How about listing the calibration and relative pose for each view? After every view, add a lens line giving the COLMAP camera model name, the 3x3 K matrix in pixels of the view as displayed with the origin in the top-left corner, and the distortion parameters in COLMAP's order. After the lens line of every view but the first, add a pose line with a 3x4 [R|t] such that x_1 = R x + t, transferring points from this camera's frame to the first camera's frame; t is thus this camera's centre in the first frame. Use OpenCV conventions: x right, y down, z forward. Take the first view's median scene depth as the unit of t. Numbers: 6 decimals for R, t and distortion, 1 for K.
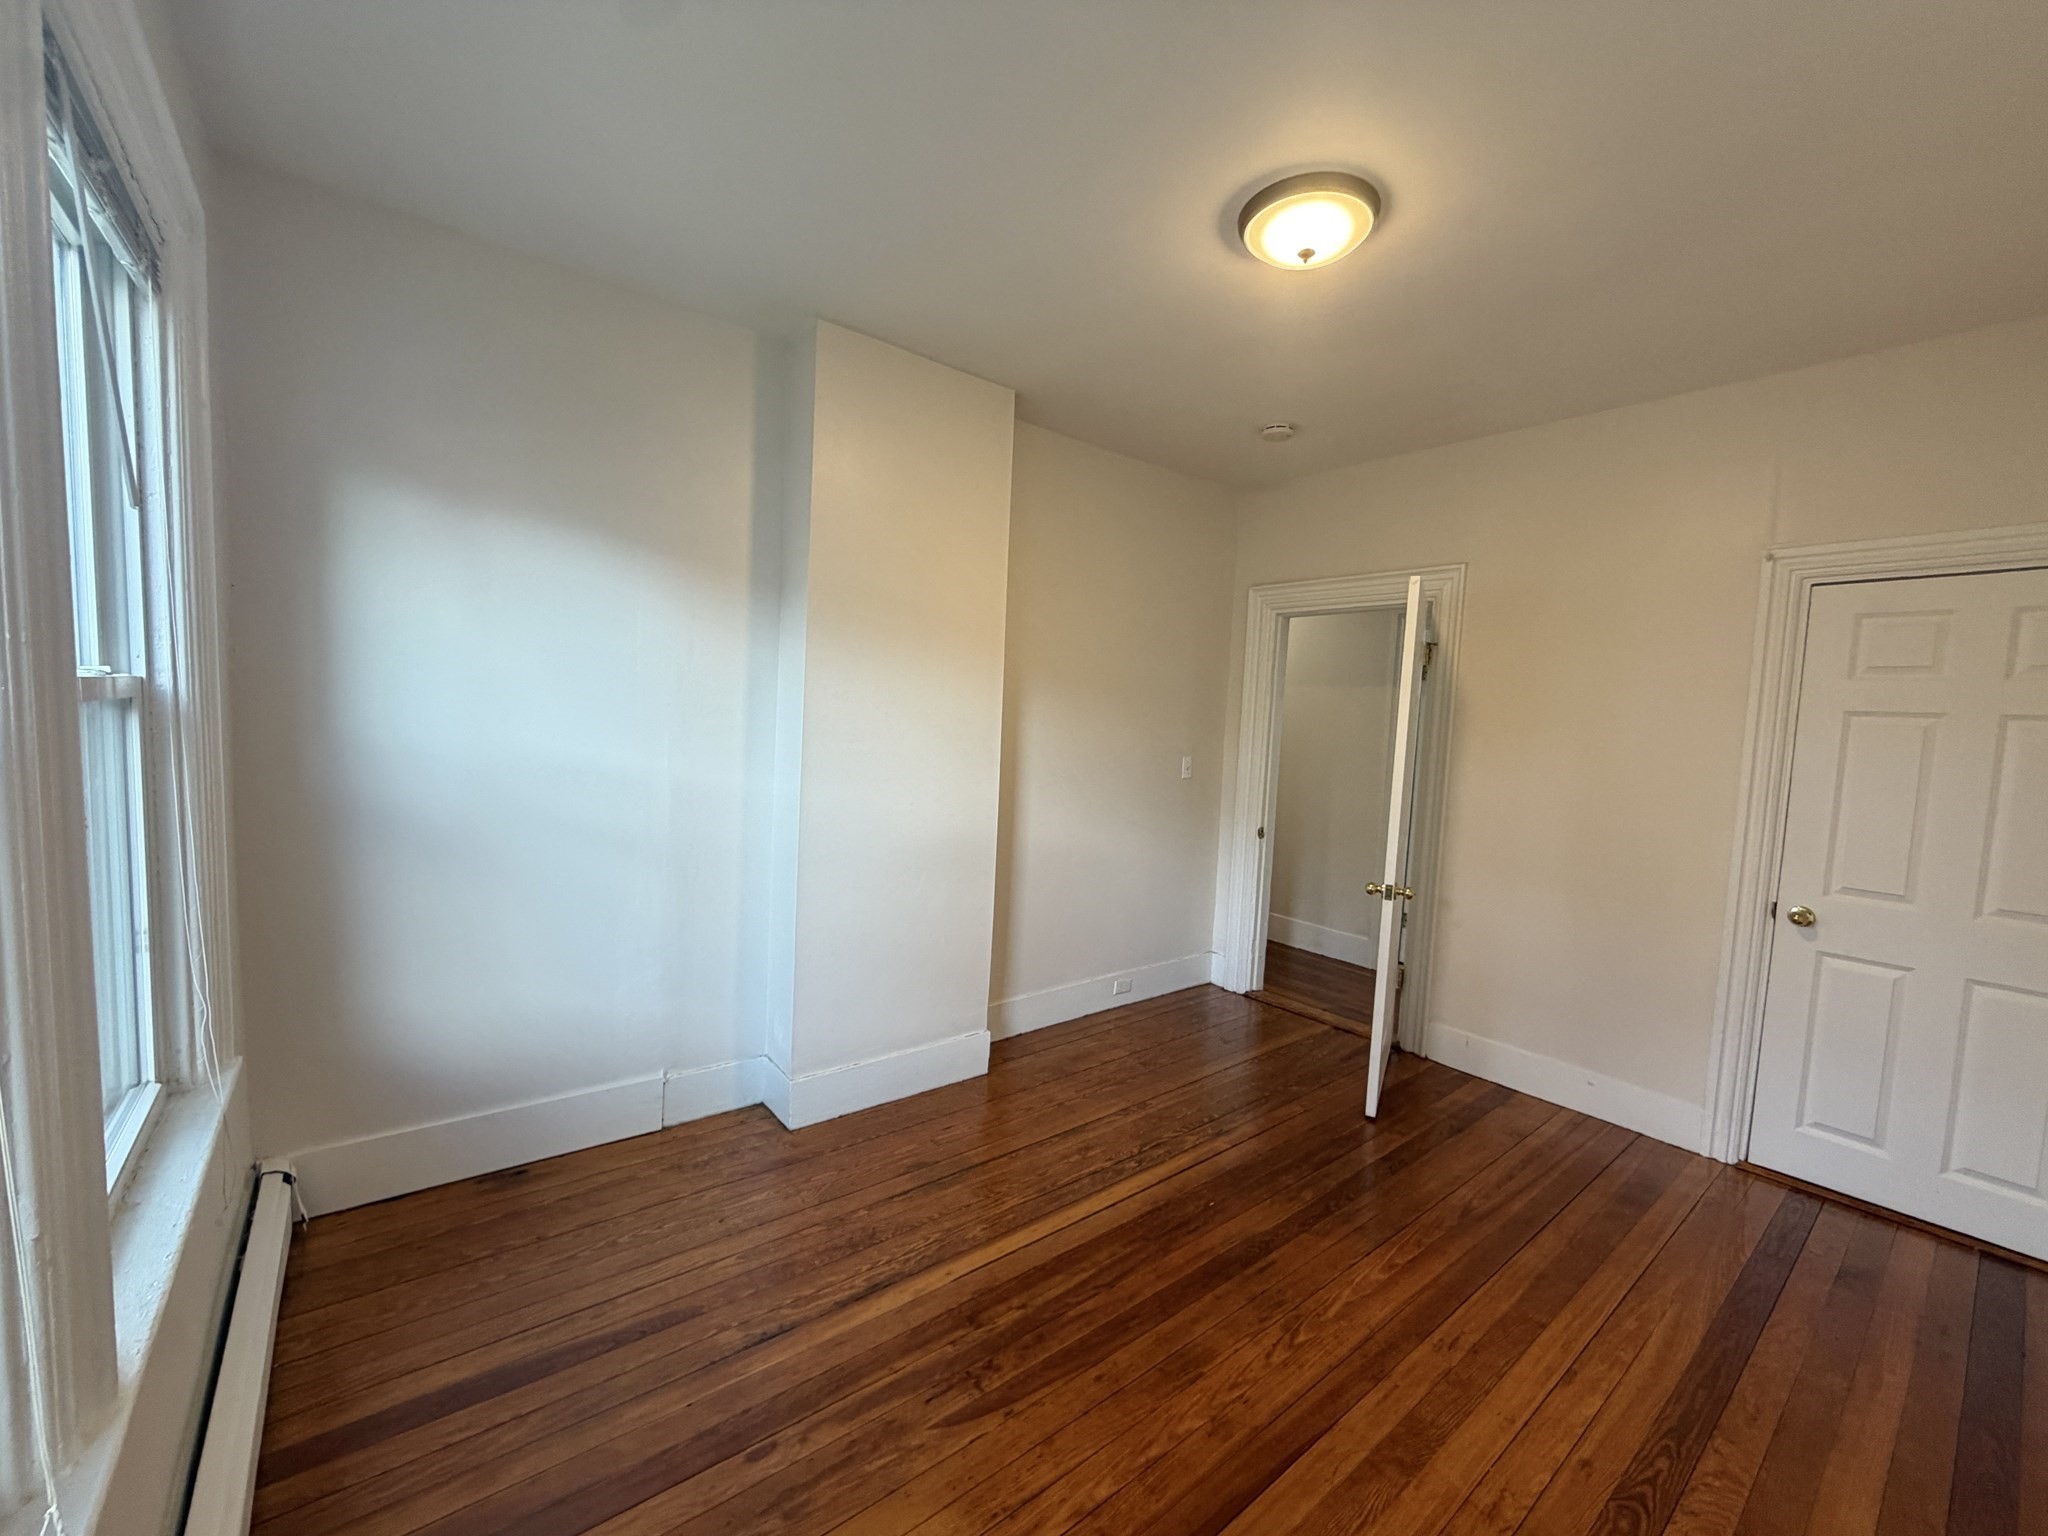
lens RADIAL K [[816.5, 0, 1023.6], [0, 816.5, 760.7], [0, 0, 1]] dist [-0.002125, 0.000134]
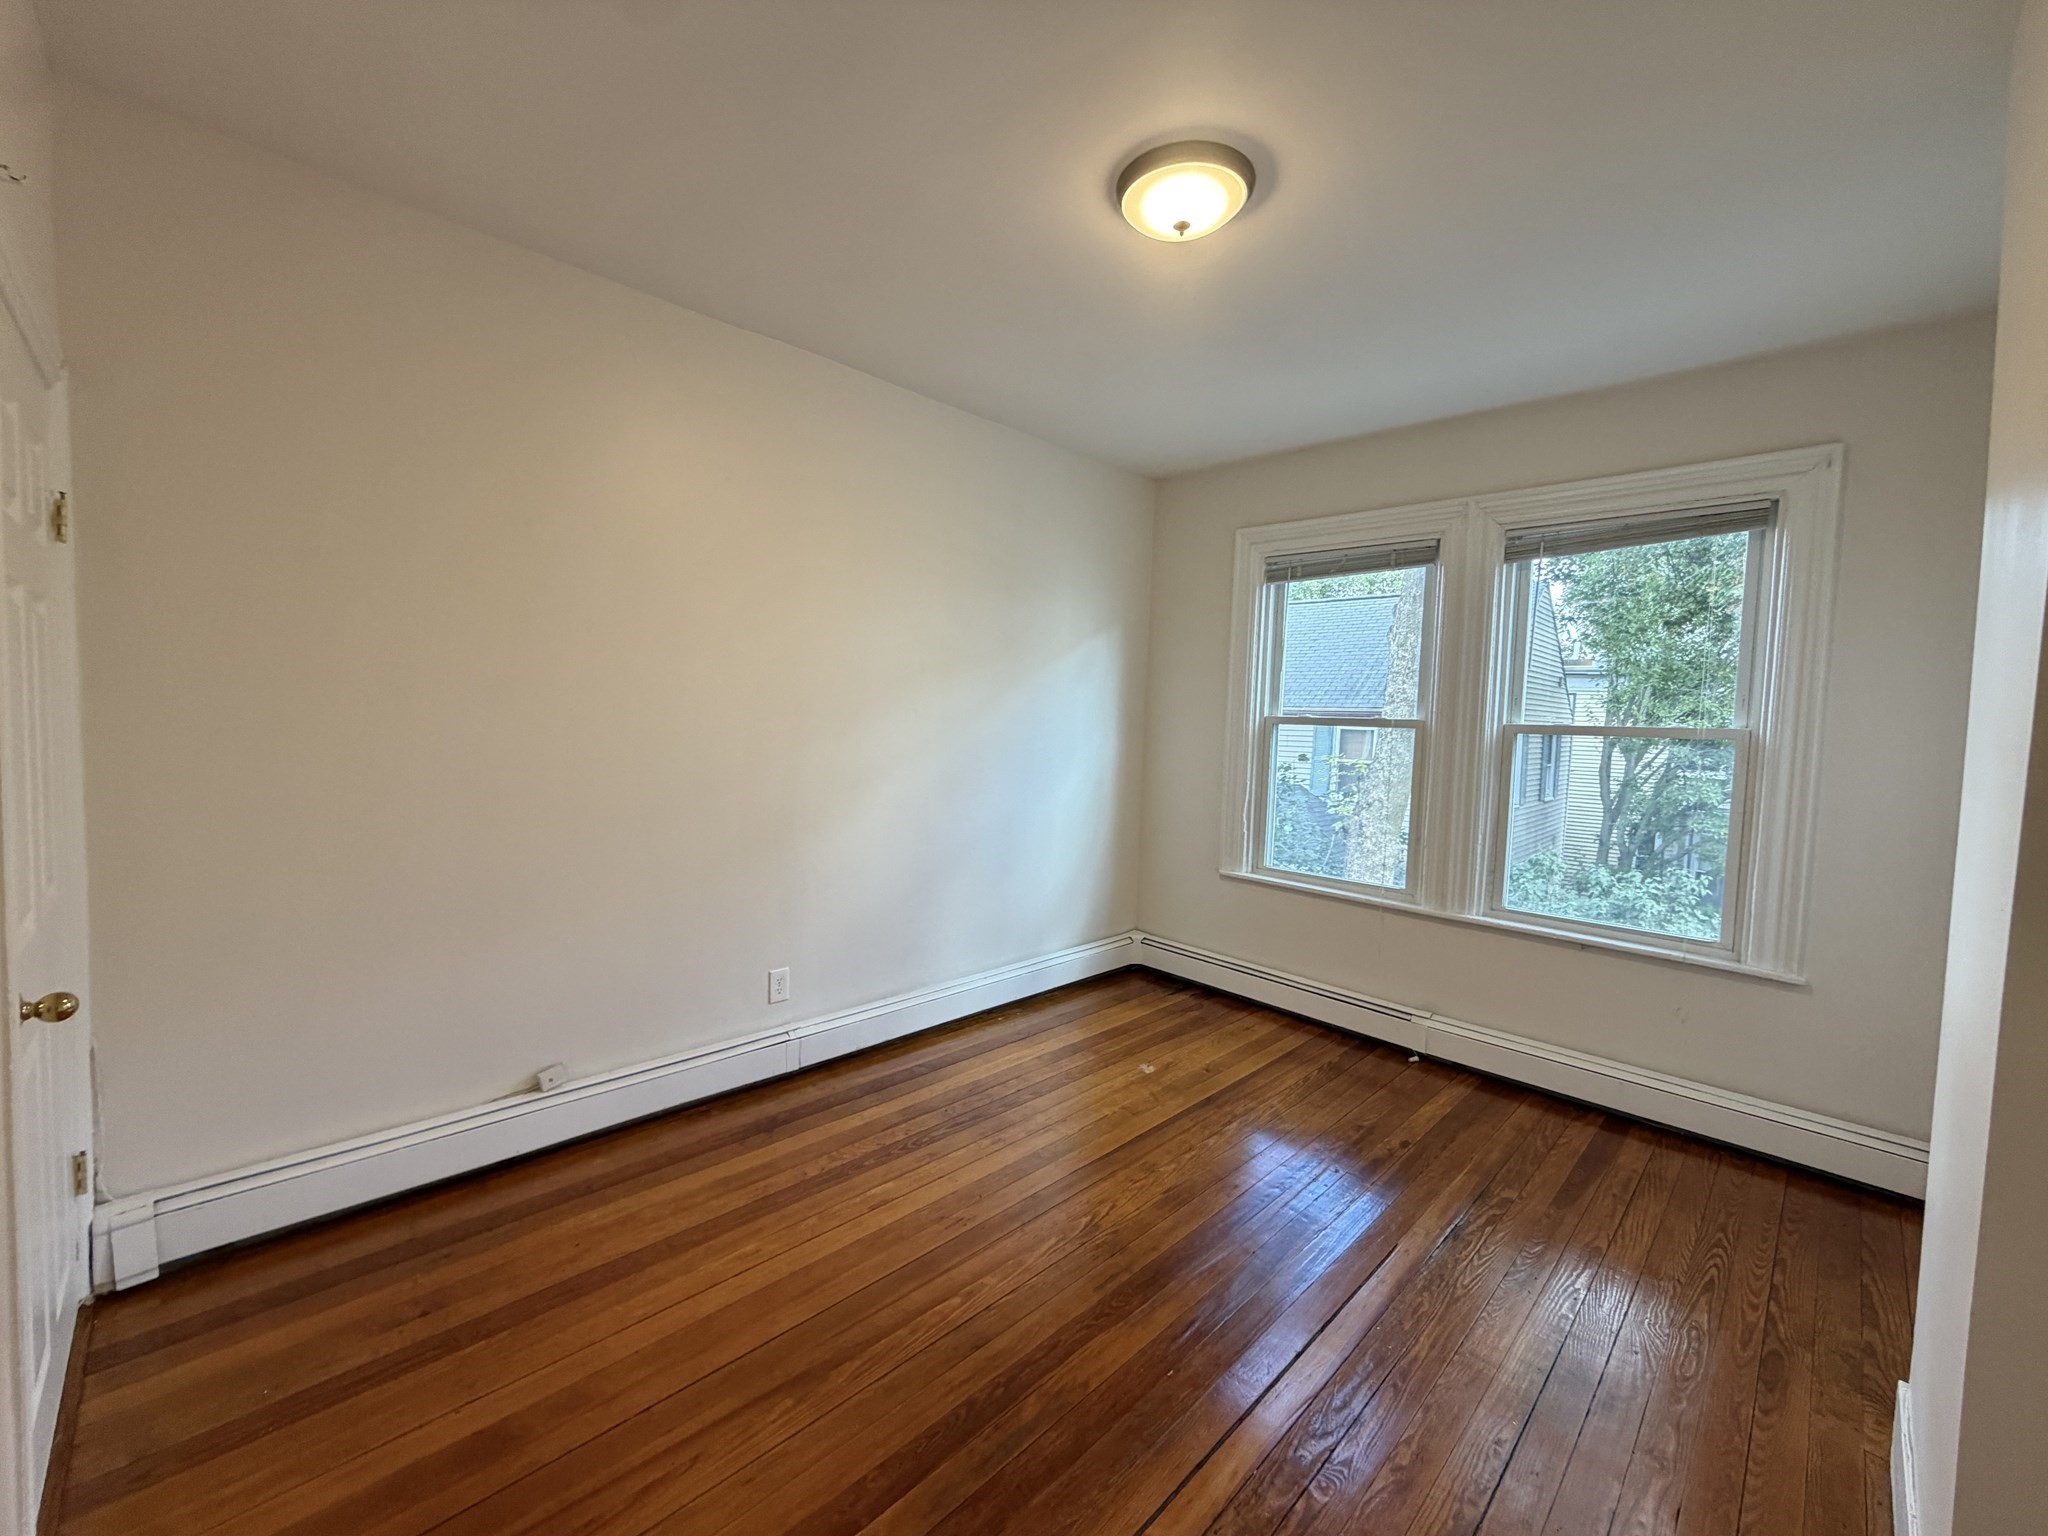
lens RADIAL K [[816.5, 0, 1014.6], [0, 816.5, 776.1], [0, 0, 1]] dist [-0.002125, 0.000134]
pose [[-0.991859, -0.070399, -0.106107, 0.605720], [-0.084675, 0.986990, 0.136679, -0.081420], [0.095105, 0.144552, -0.984916, 2.041254]]
